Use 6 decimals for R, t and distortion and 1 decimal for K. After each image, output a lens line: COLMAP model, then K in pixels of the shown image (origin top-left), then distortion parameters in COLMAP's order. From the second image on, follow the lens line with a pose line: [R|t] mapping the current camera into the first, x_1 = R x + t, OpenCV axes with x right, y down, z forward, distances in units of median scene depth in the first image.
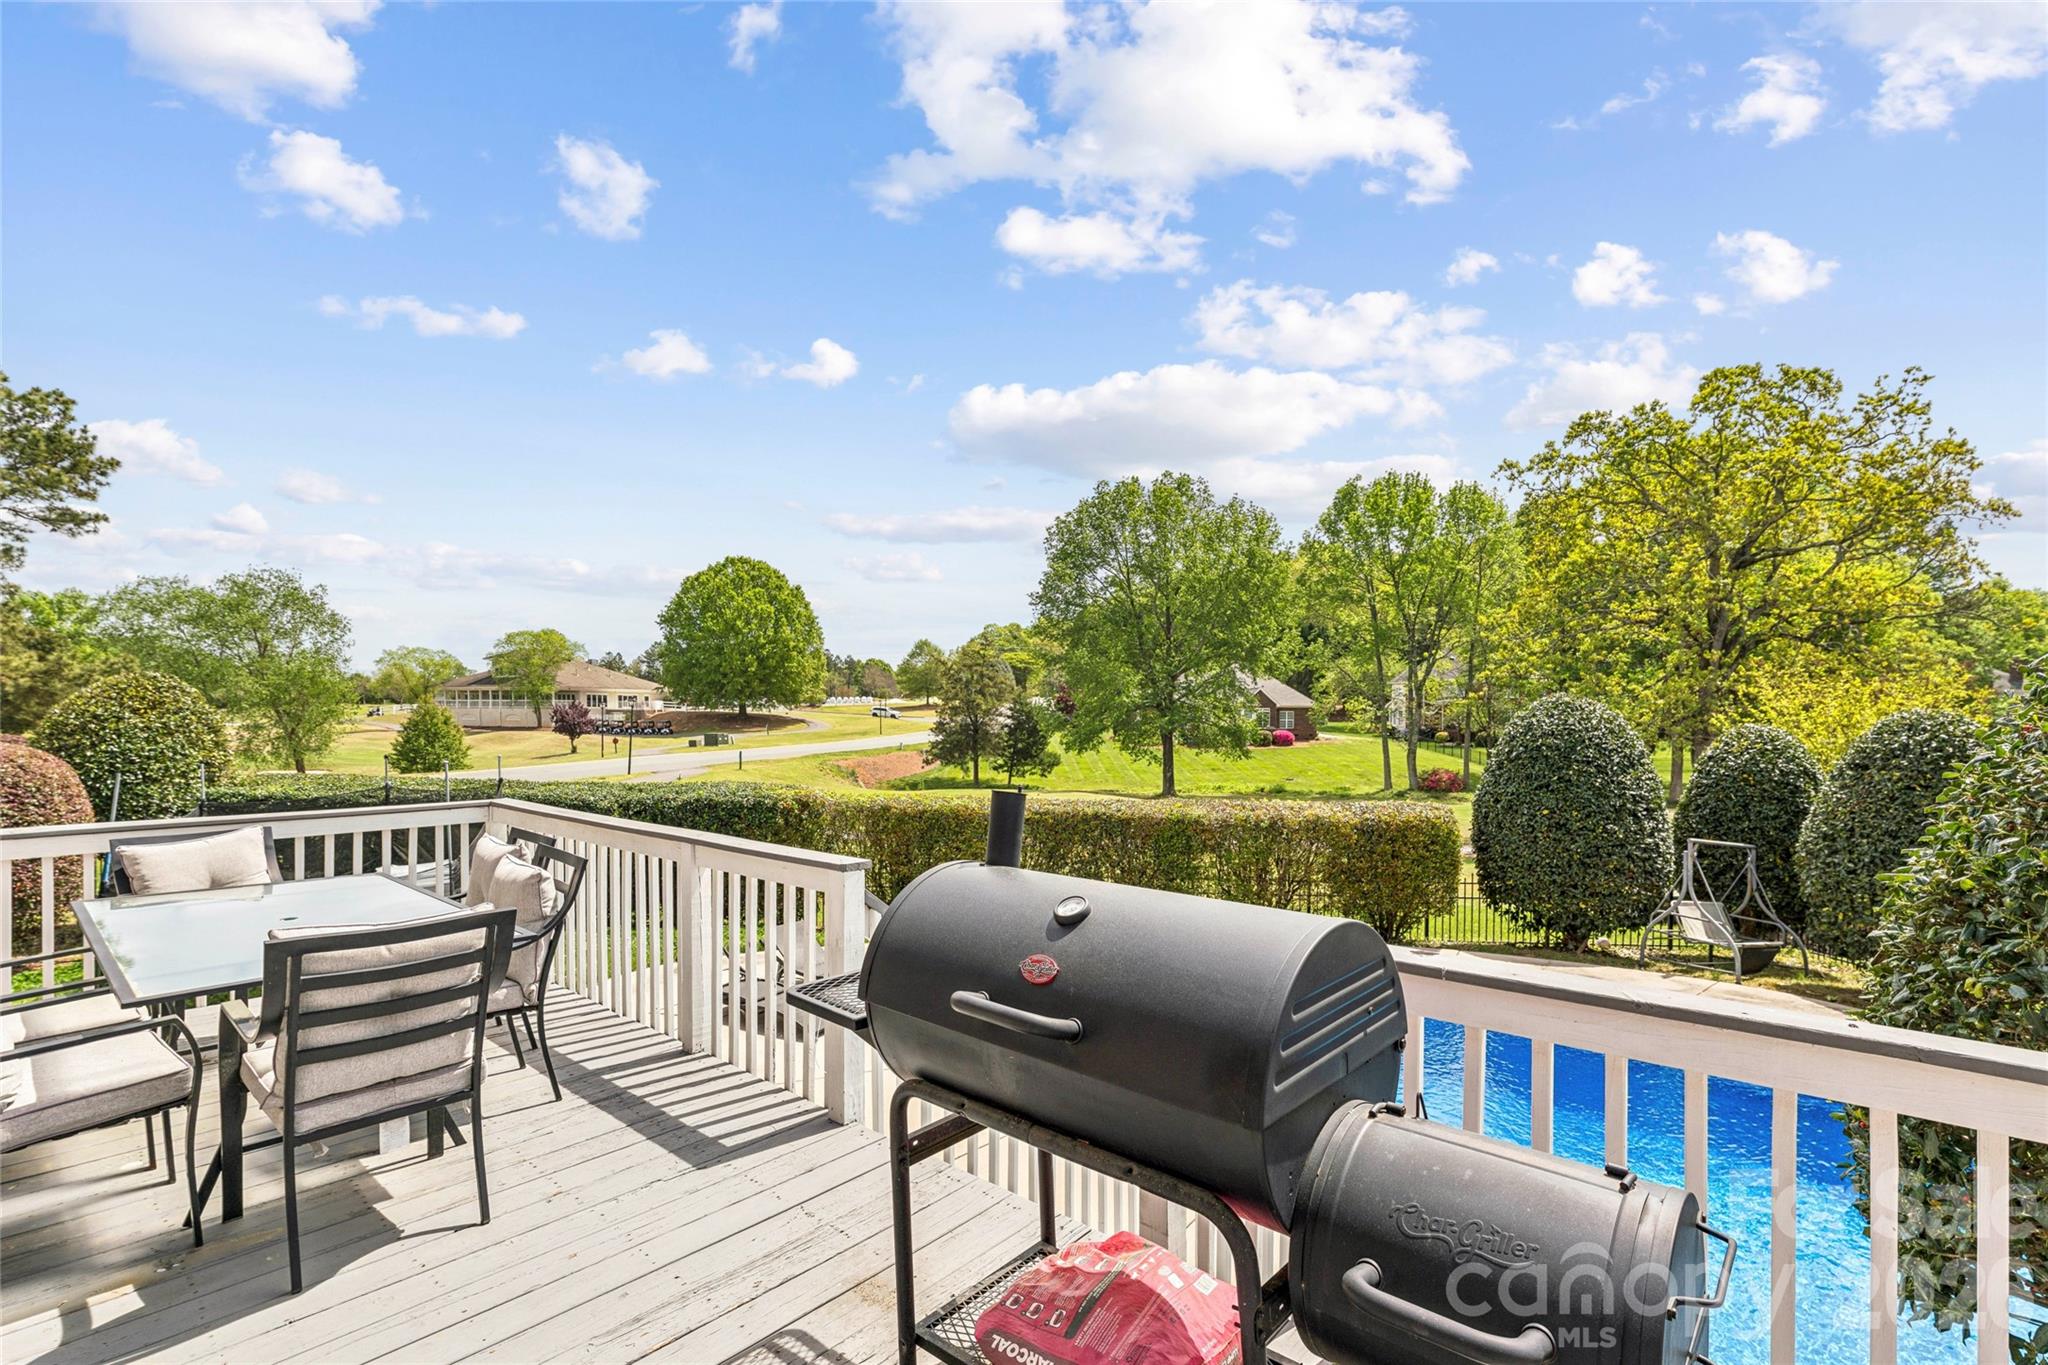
lens RADIAL K [[954.2, 0, 1019.9], [0, 954.2, 717.0], [0, 0, 1]] dist [0.000911, 0.000021]
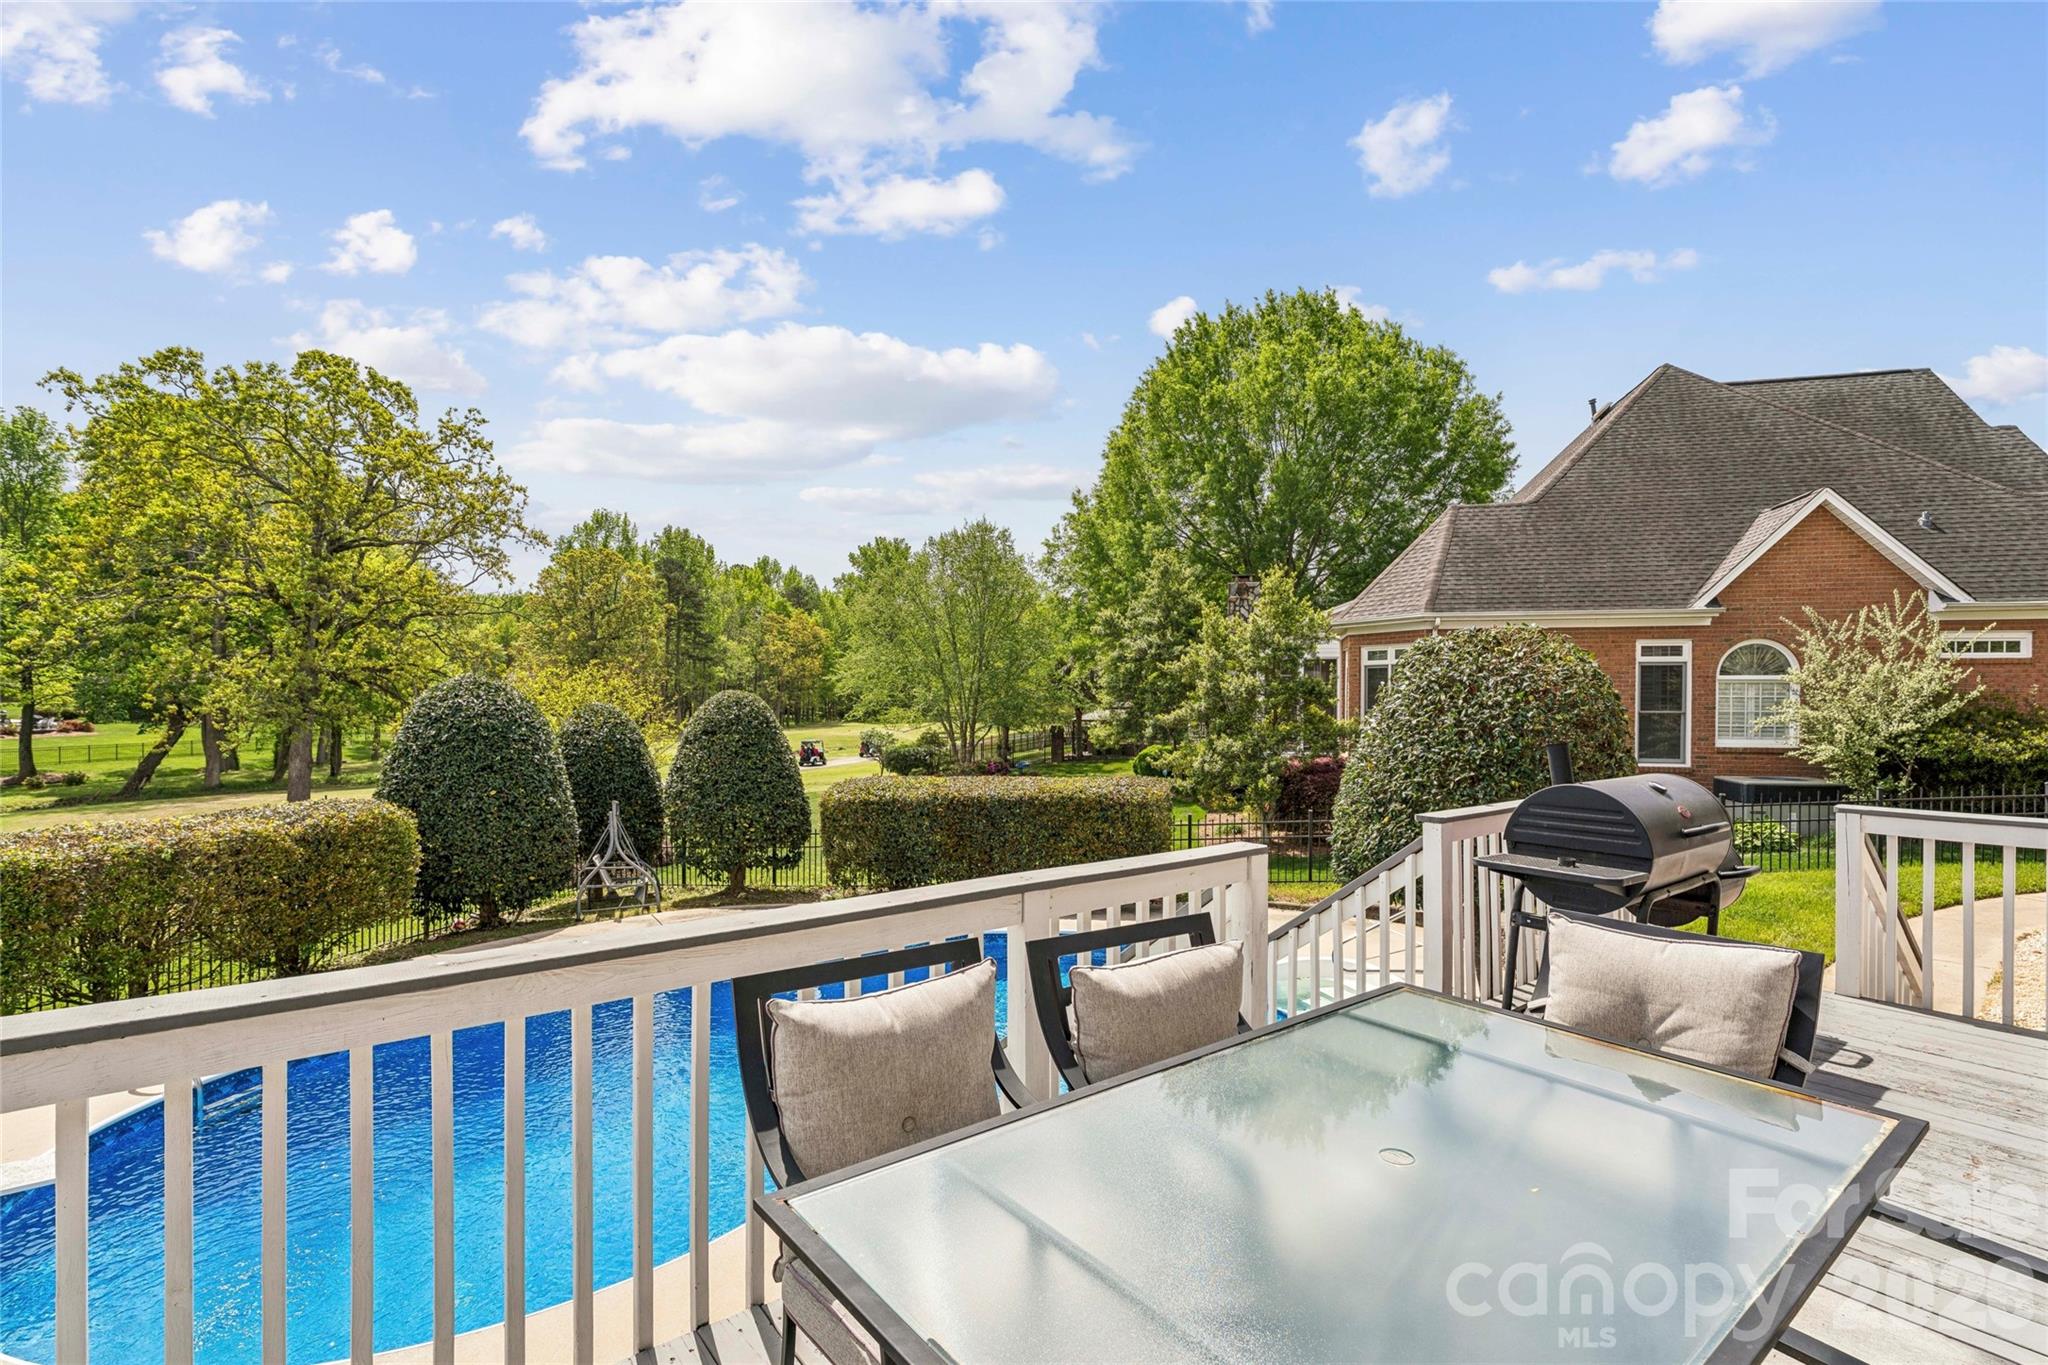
lens RADIAL K [[935.2, 0, 1024.0], [0, 935.2, 682.5], [0, 0, 1]] dist [0.000212, 0.000181]
pose [[0.171153, 0.009624, 0.985197, -0.272770], [0.004986, 0.999931, -0.010634, -0.002065], [-0.985232, 0.006733, 0.171093, 0.246680]]
